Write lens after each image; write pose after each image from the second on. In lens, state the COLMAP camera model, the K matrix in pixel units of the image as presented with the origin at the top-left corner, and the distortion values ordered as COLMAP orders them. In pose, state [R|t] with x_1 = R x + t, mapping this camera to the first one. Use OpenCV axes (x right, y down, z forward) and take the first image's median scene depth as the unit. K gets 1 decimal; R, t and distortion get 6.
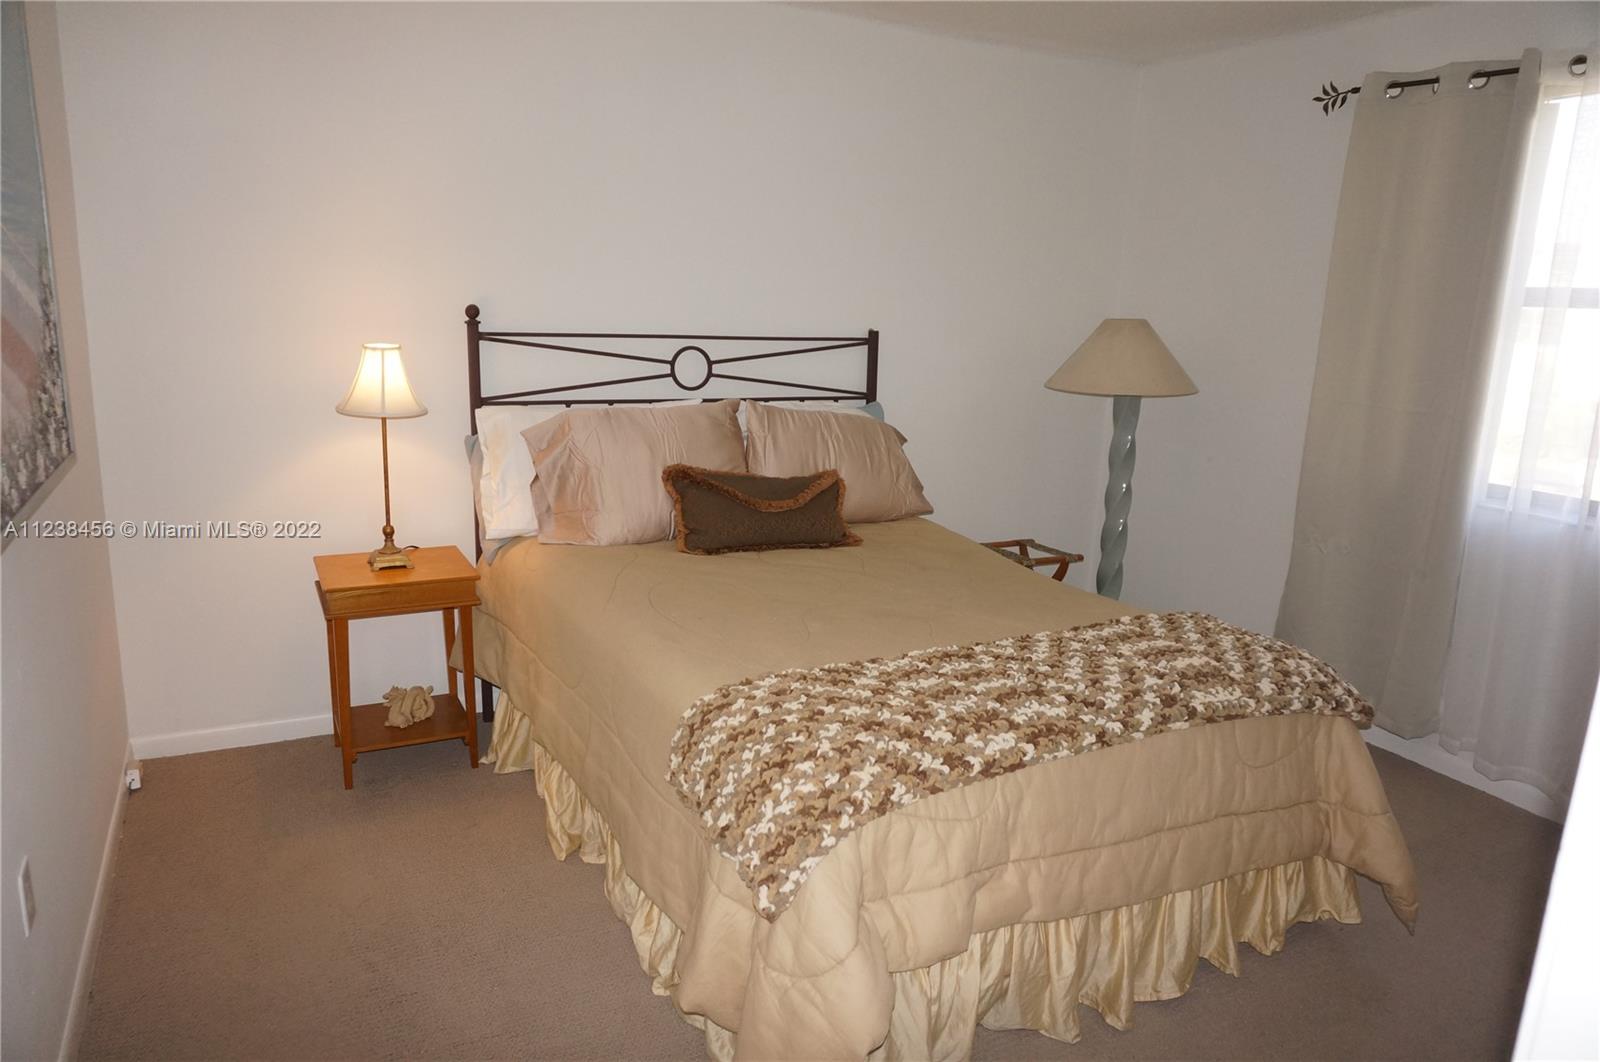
lens RADIAL K [[1061.2, 0, 800.0], [0, 1061.2, 531.0], [0, 0, 1]] dist [-0.056896, 0.040499]
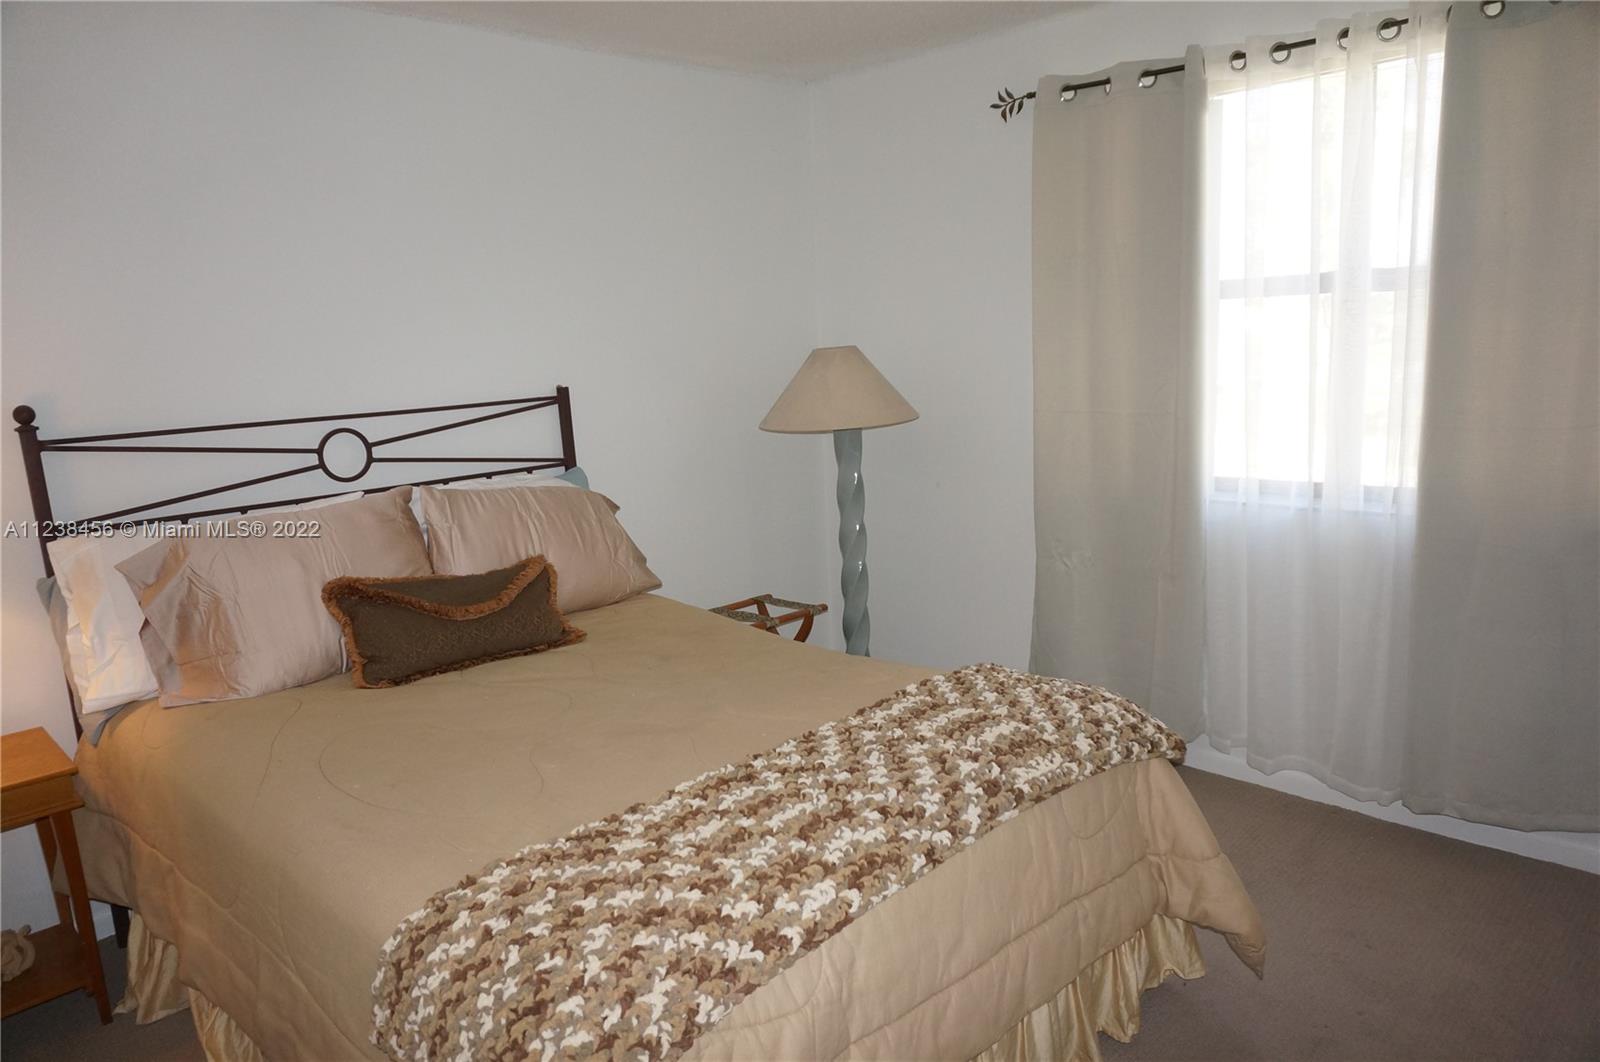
lens RADIAL K [[1061.2, 0, 800.0], [0, 1061.2, 531.0], [0, 0, 1]] dist [-0.056896, 0.040499]
pose [[0.951902, -0.134093, 0.275501, 0.000120], [0.145746, 0.989074, -0.022169, -0.039317], [-0.269519, 0.061256, 0.961045, 0.191848]]
